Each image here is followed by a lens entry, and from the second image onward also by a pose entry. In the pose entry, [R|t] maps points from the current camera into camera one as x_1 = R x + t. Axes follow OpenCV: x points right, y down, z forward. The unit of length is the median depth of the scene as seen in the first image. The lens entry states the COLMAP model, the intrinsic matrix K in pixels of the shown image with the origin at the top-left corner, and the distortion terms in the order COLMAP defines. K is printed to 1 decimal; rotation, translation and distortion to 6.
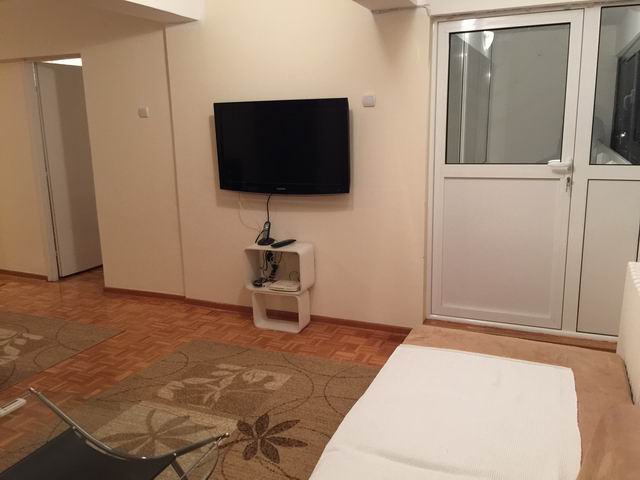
lens RADIAL K [[553.0, 0, 321.6], [0, 553.0, 235.9], [0, 0, 1]] dist [0.091706, -0.146910]
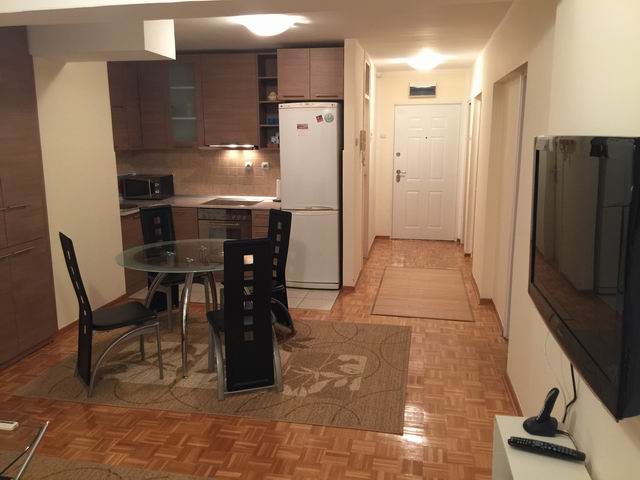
lens RADIAL K [[553.5, 0, 315.8], [0, 553.5, 239.6], [0, 0, 1]] dist [0.080377, -0.130369]
pose [[0.197840, 0.212914, -0.956832, 0.312530], [-0.193627, 0.965381, 0.174781, -0.205445], [0.960920, 0.150690, 0.232217, 0.689880]]
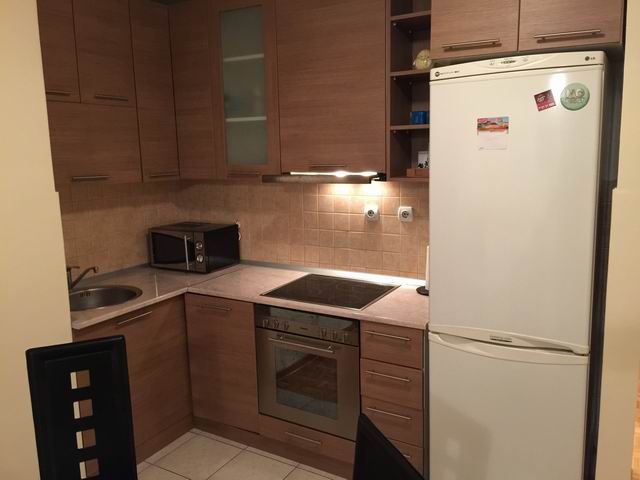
lens RADIAL K [[553.5, 0, 315.8], [0, 553.5, 239.6], [0, 0, 1]] dist [0.080377, -0.130369]
pose [[-0.121749, 0.190626, -0.974084, -0.535094], [-0.173256, 0.962236, 0.209963, -0.206972], [0.977323, 0.194329, -0.084124, 0.841153]]
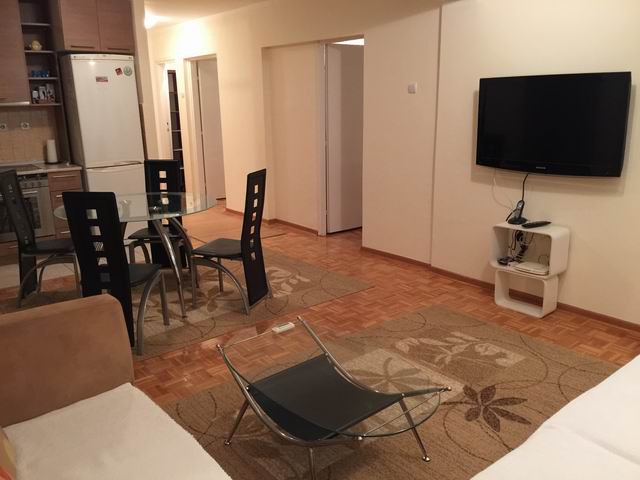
lens RADIAL K [[553.5, 0, 315.8], [0, 553.5, 239.6], [0, 0, 1]] dist [0.080377, -0.130369]
pose [[0.890384, 0.119766, -0.439172, 0.023445], [-0.094951, 0.992411, 0.078134, -0.000154], [0.445197, -0.027869, 0.894999, -0.052429]]
